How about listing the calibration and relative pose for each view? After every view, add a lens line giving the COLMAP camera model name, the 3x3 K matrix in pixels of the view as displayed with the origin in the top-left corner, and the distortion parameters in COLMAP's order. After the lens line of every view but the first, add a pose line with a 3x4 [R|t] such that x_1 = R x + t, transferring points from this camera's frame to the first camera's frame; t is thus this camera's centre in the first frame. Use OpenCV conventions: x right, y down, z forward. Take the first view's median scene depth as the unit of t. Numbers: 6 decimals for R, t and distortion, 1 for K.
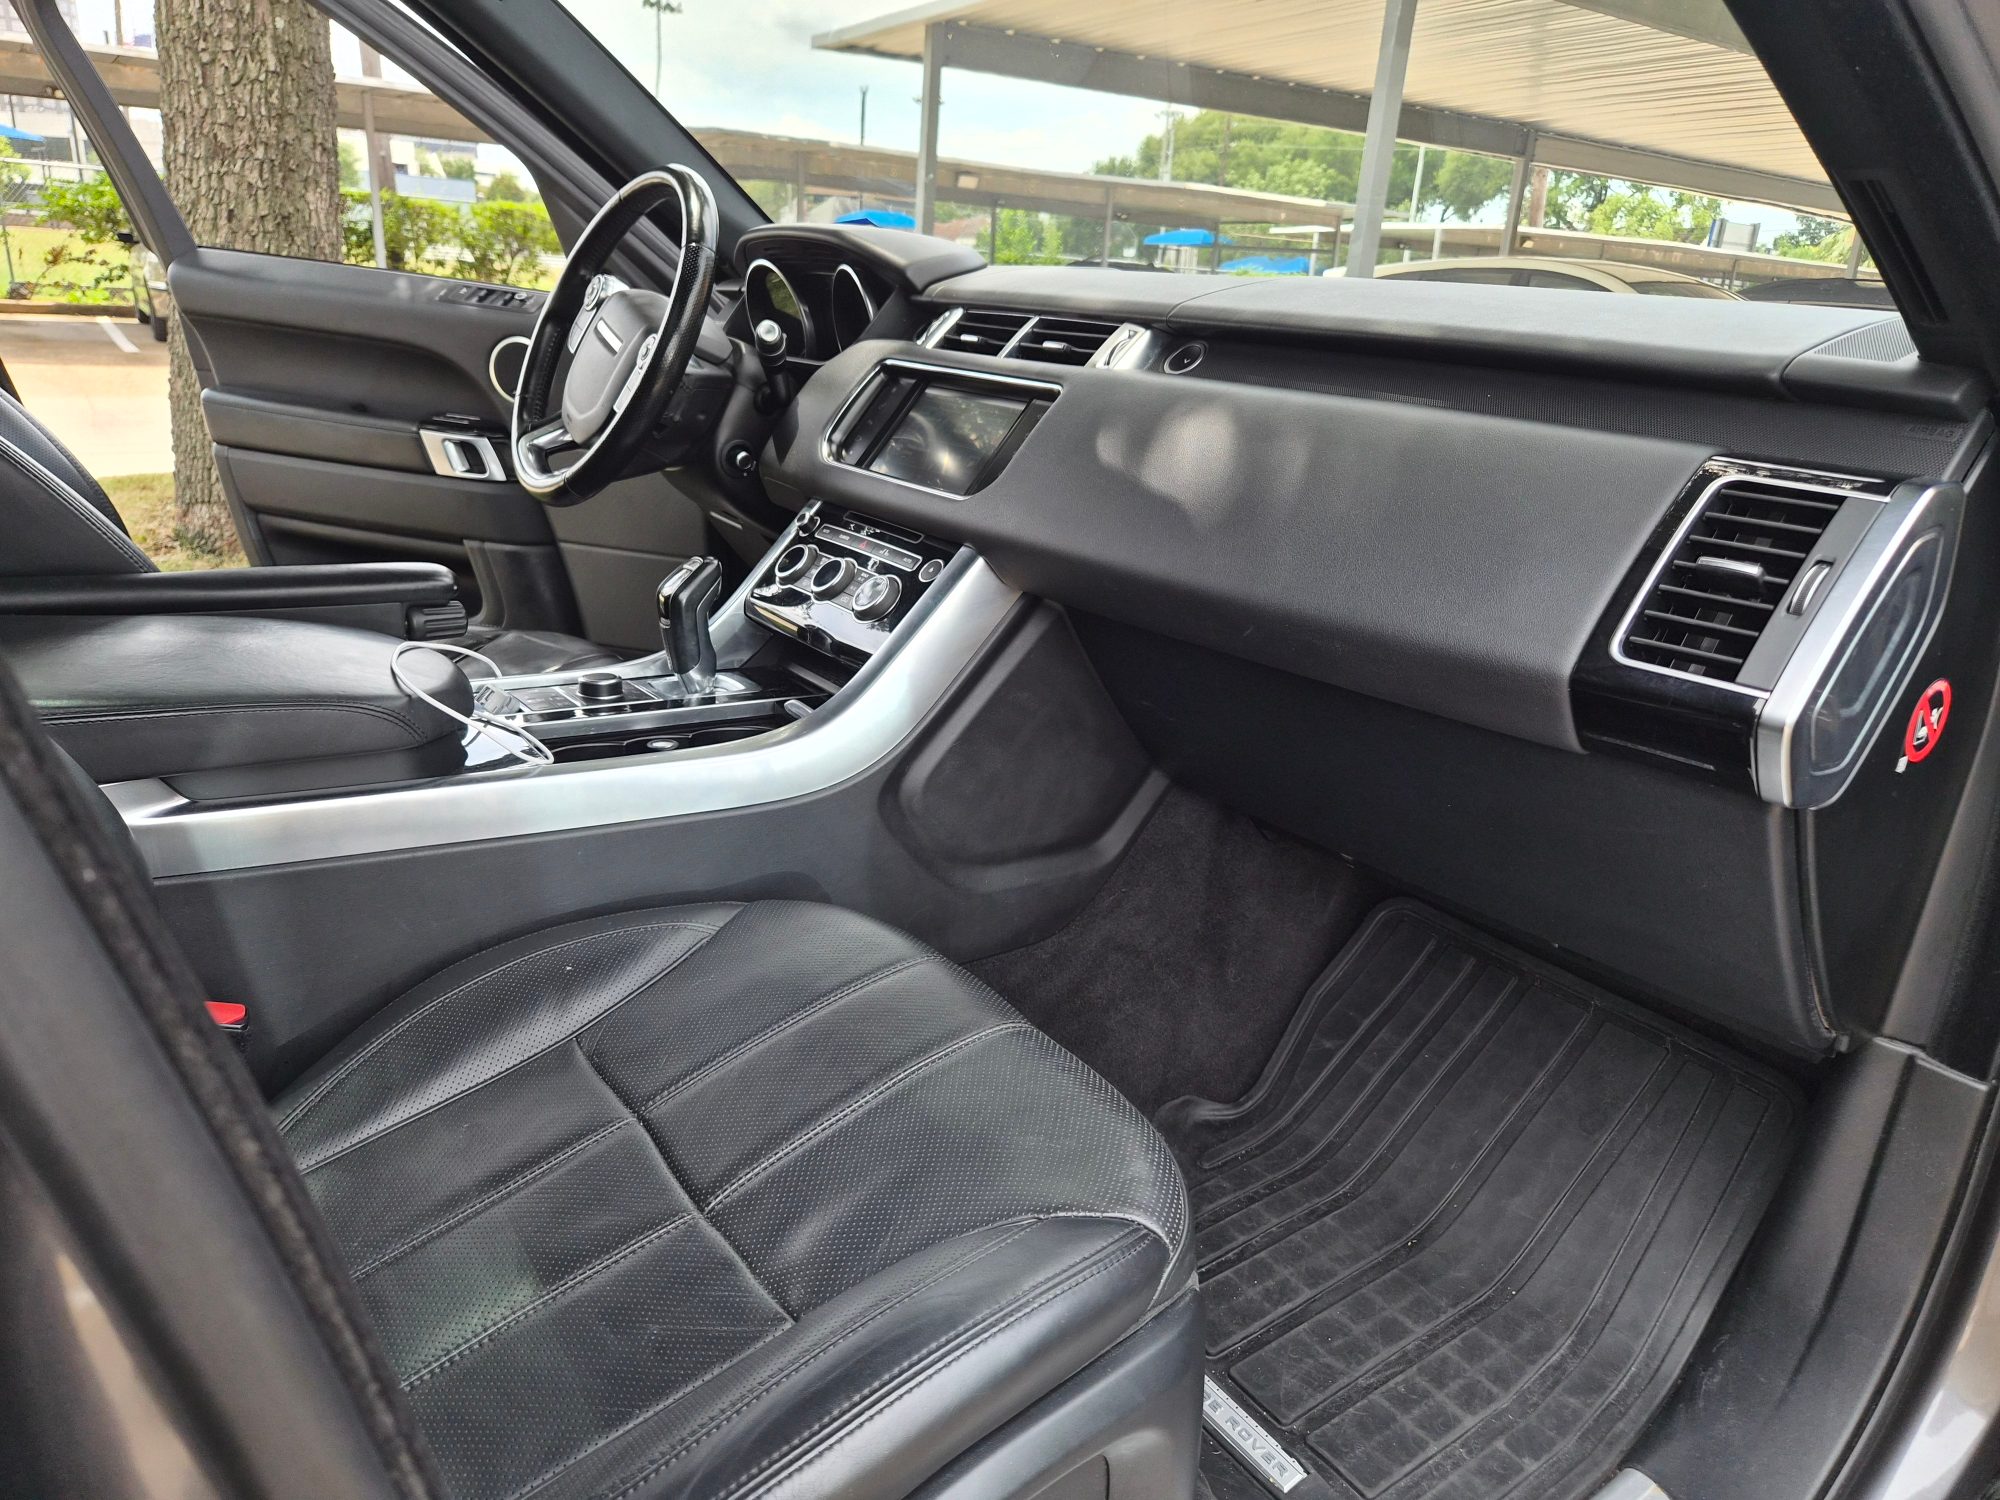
lens RADIAL K [[1314.6, 0, 1079.8], [0, 1314.6, 755.9], [0, 0, 1]] dist [0.041374, -0.053638]
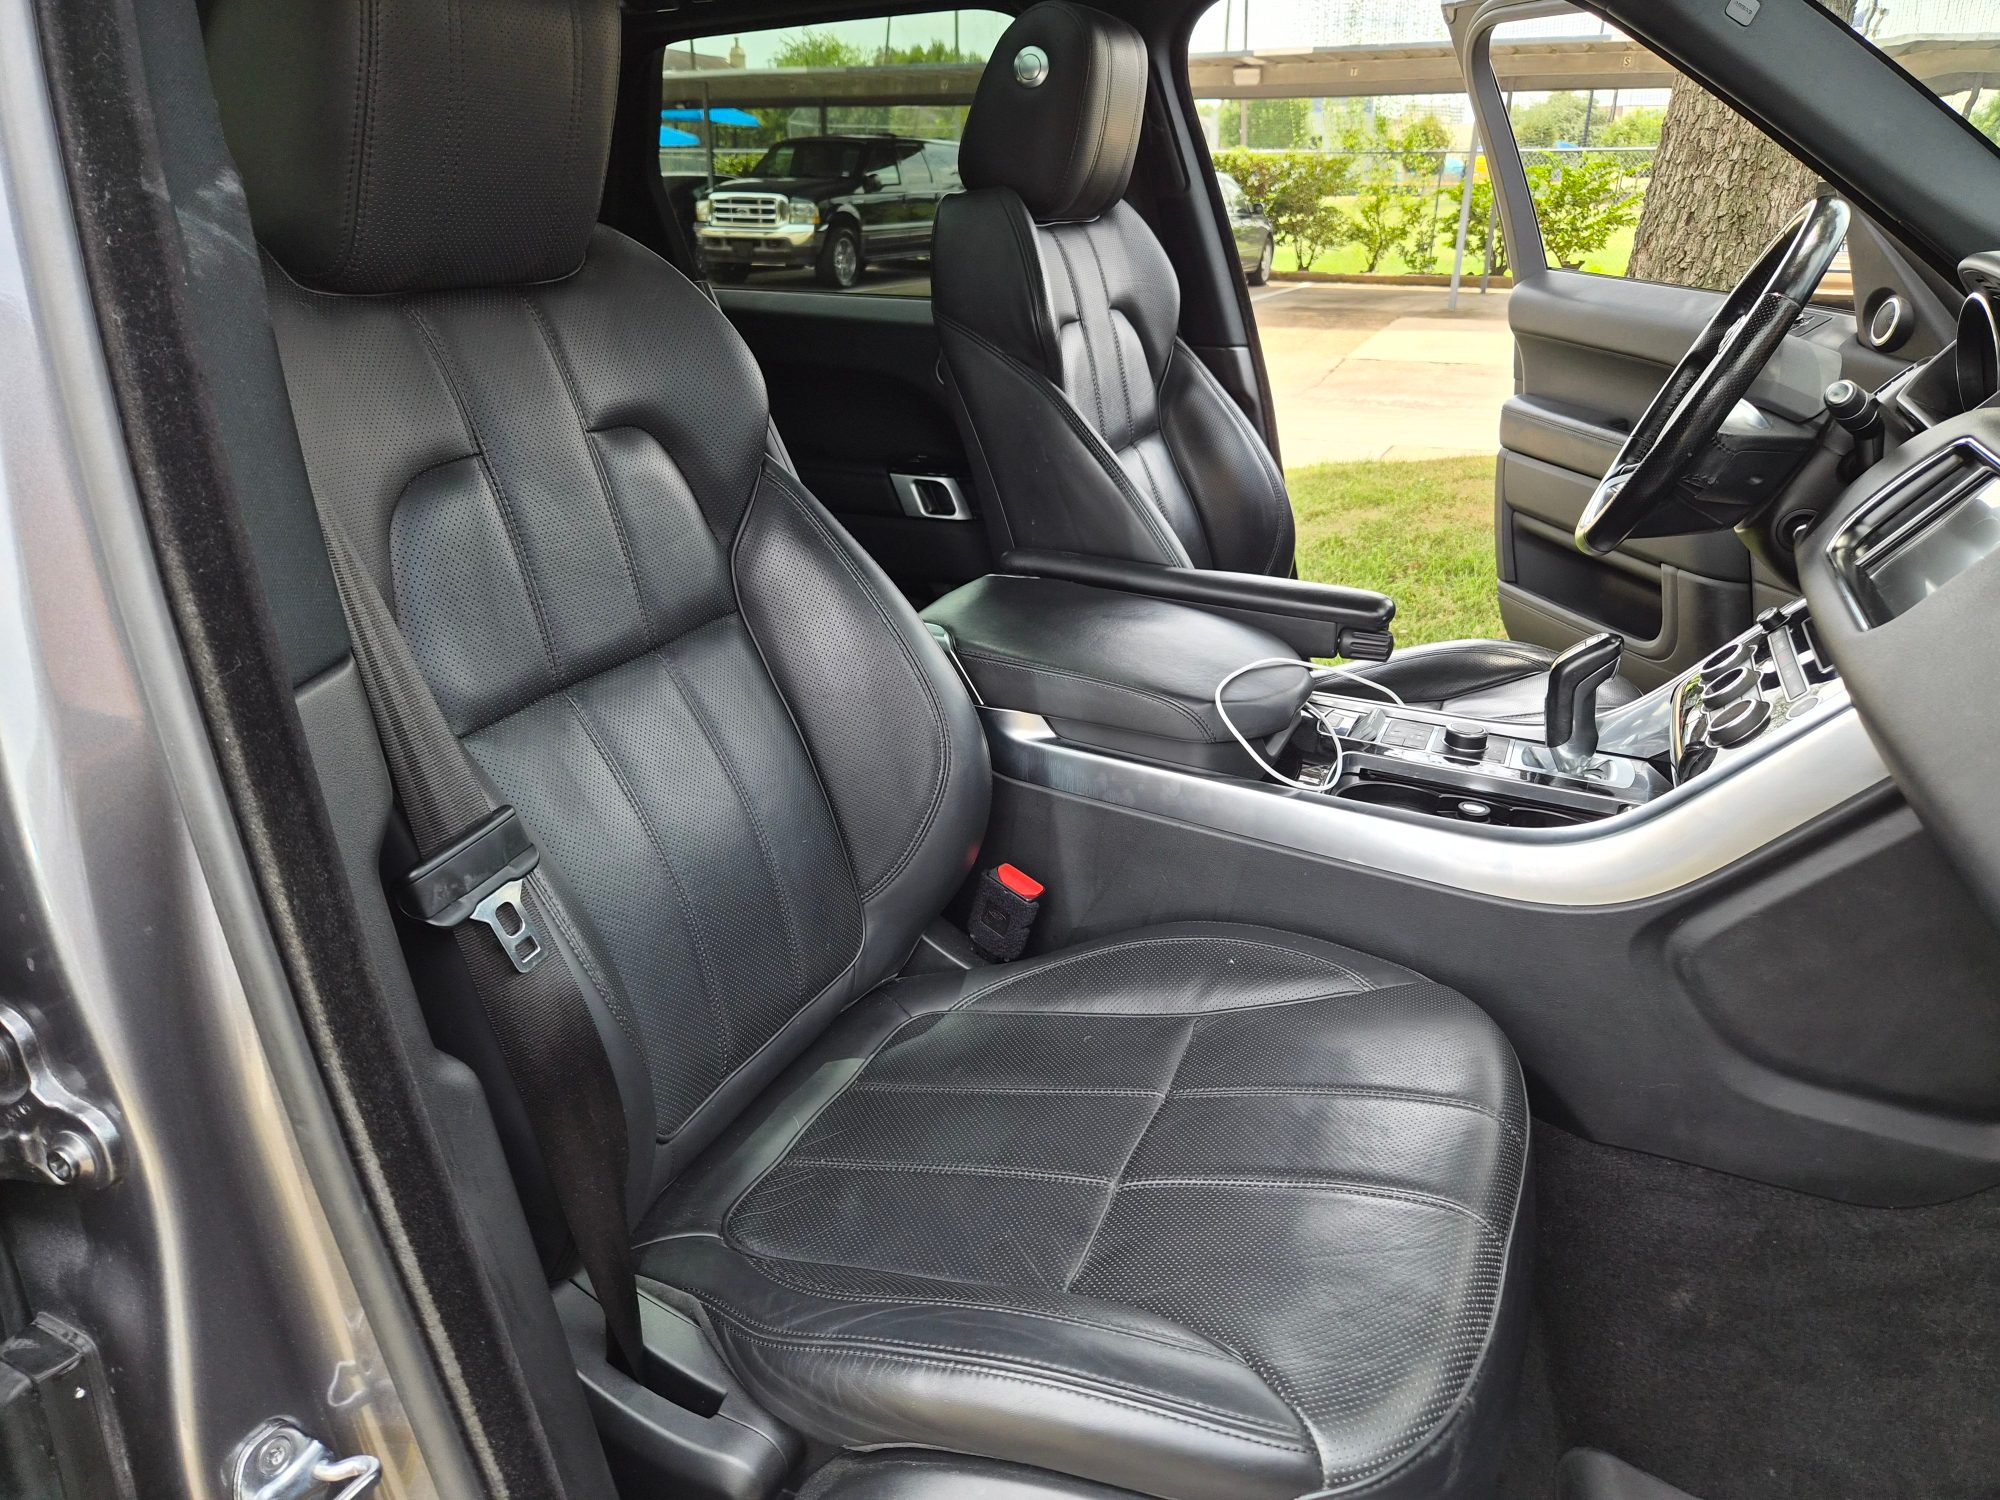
lens RADIAL K [[1326.6, 0, 1005.0], [0, 1326.6, 754.9], [0, 0, 1]] dist [0.060116, -0.052040]
pose [[0.485242, 0.276122, -0.829636, 0.552454], [-0.266621, 0.950367, 0.160361, -0.182812], [0.832738, 0.143385, 0.534778, 0.232523]]
